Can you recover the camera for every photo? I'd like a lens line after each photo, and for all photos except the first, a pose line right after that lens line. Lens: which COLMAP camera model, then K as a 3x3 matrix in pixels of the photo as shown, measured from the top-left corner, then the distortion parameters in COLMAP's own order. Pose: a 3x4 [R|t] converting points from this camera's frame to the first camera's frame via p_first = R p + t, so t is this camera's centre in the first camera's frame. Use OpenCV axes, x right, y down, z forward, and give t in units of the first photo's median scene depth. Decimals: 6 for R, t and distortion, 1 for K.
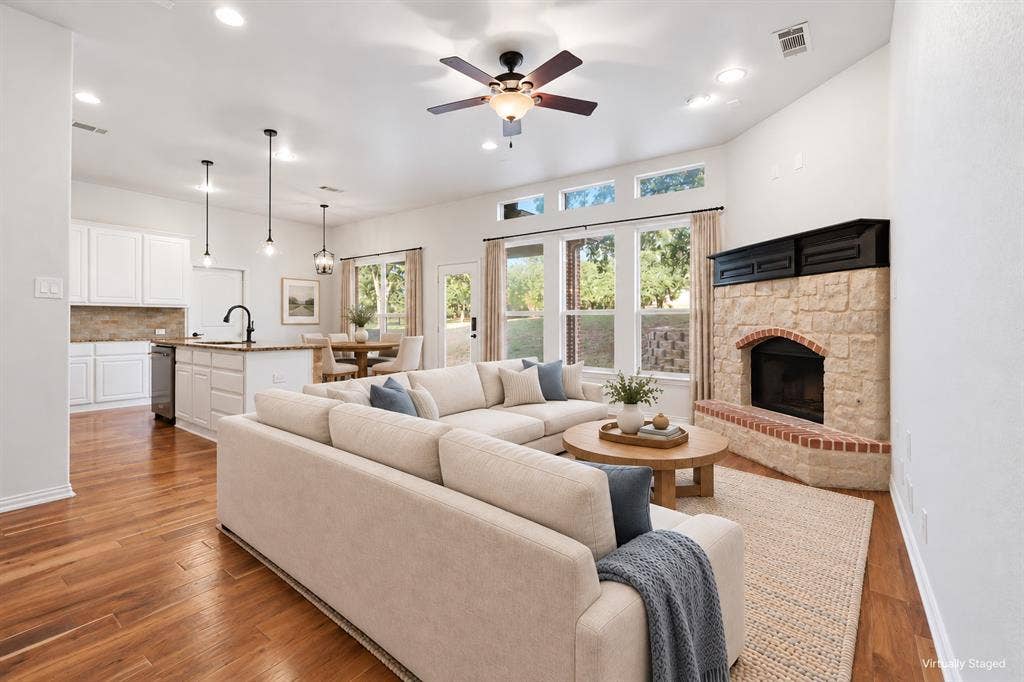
lens RADIAL K [[459.6, 0, 498.0], [0, 459.6, 319.6], [0, 0, 1]] dist [0.002680, -0.000119]
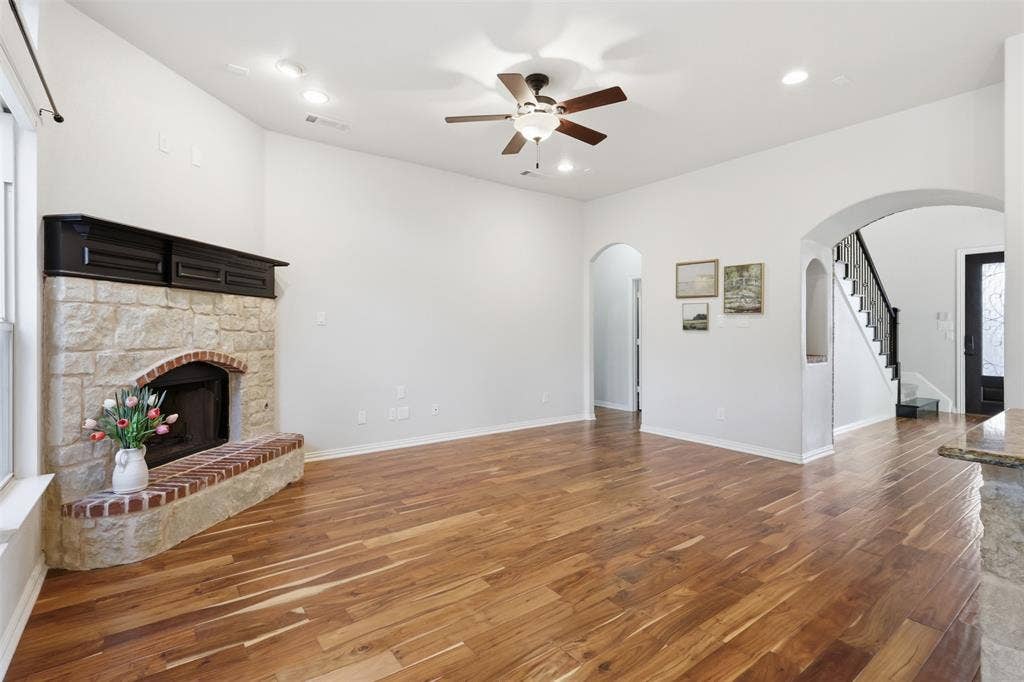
lens RADIAL K [[477.6, 0, 508.7], [0, 477.6, 332.0], [0, 0, 1]] dist [0.002008, 0.000019]
pose [[-0.965794, -0.004799, 0.259268, -0.106913], [-0.005459, 0.999983, -0.001827, -0.011093], [-0.259255, -0.003180, -0.965804, 1.155145]]
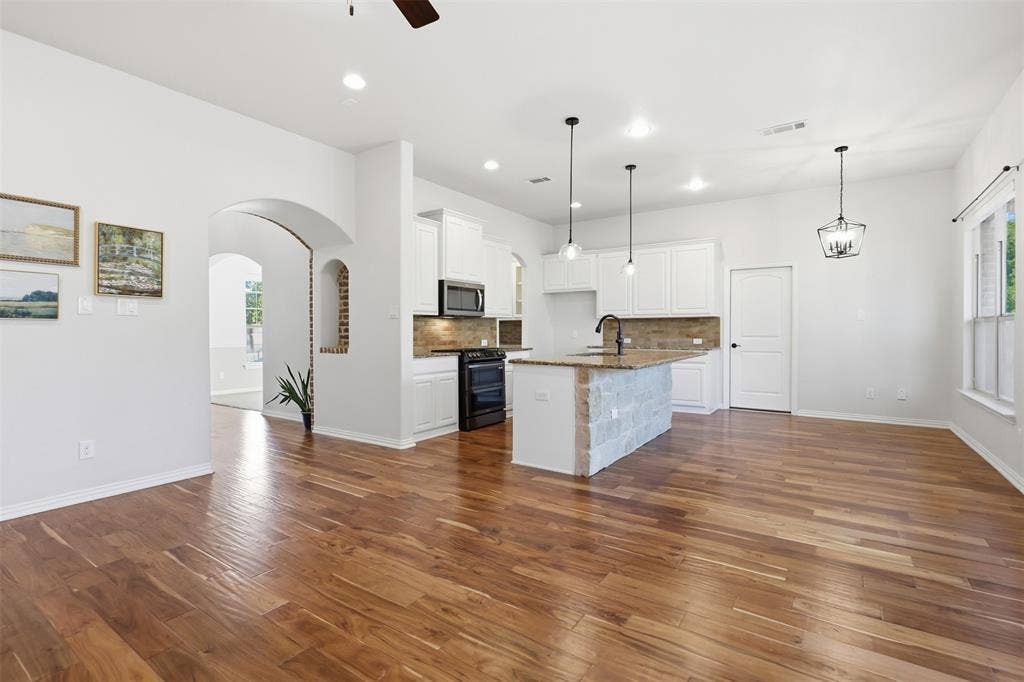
lens RADIAL K [[477.6, 0, 507.7], [0, 477.6, 336.3], [0, 0, 1]] dist [0.002008, 0.000019]
pose [[0.050135, 0.012603, -0.998663, 0.341534], [0.007659, 0.999886, 0.013003, -0.001348], [0.998713, -0.008301, 0.050033, 0.668208]]
